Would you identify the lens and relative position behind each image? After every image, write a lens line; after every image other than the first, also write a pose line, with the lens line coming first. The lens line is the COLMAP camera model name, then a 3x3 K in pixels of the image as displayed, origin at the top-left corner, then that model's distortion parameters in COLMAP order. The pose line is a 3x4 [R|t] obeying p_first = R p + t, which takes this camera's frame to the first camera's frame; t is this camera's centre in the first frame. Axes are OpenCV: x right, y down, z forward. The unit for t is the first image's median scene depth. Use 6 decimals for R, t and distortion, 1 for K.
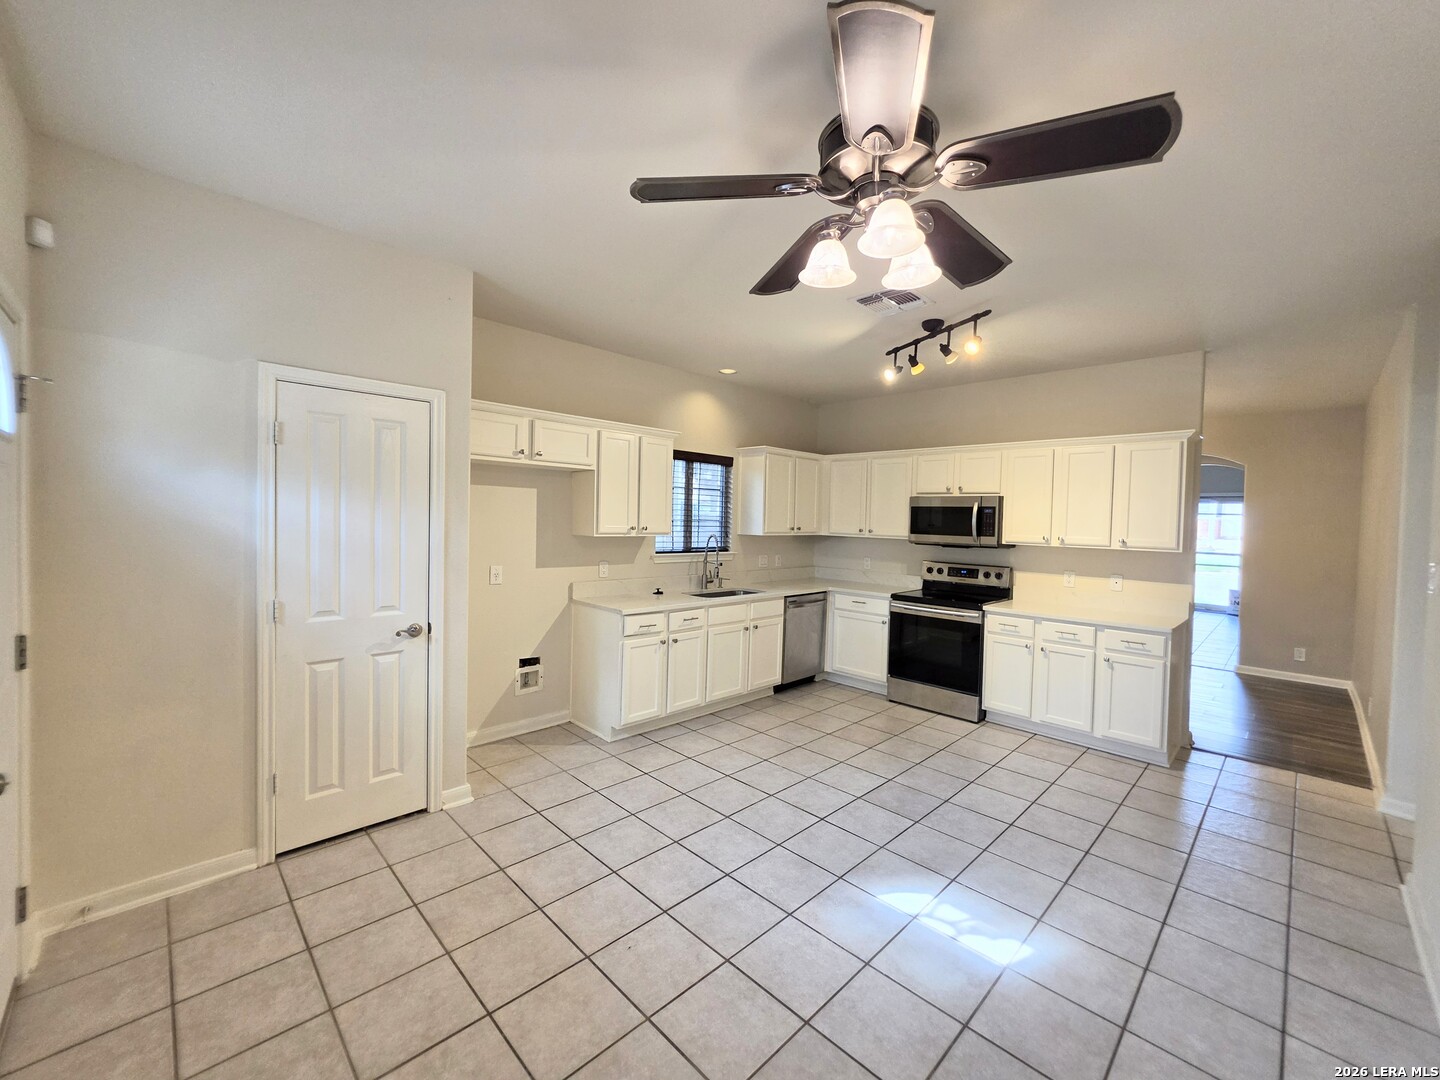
lens RADIAL K [[579.1, 0, 726.5], [0, 579.1, 538.4], [0, 0, 1]] dist [-0.008130, -0.000115]
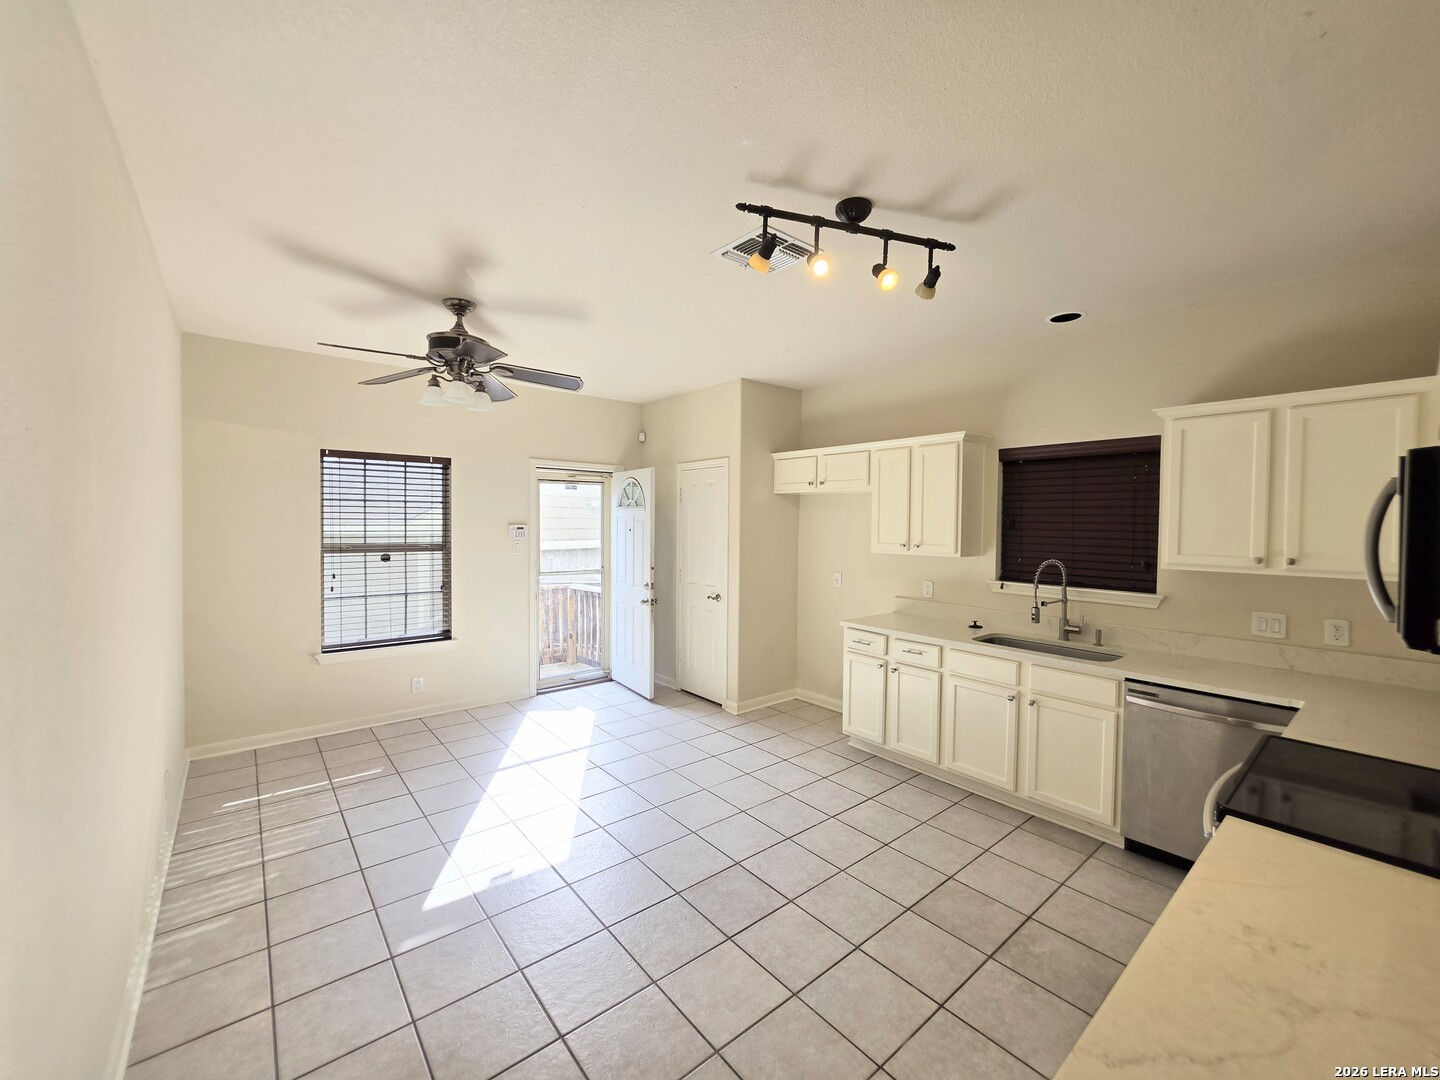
lens RADIAL K [[579.1, 0, 726.5], [0, 579.1, 538.4], [0, 0, 1]] dist [-0.008130, -0.000115]
pose [[-0.083779, -0.001622, -0.996483, 0.889418], [-0.052416, 0.998621, 0.002781, -0.017862], [0.995105, 0.052465, -0.083749, 0.861003]]
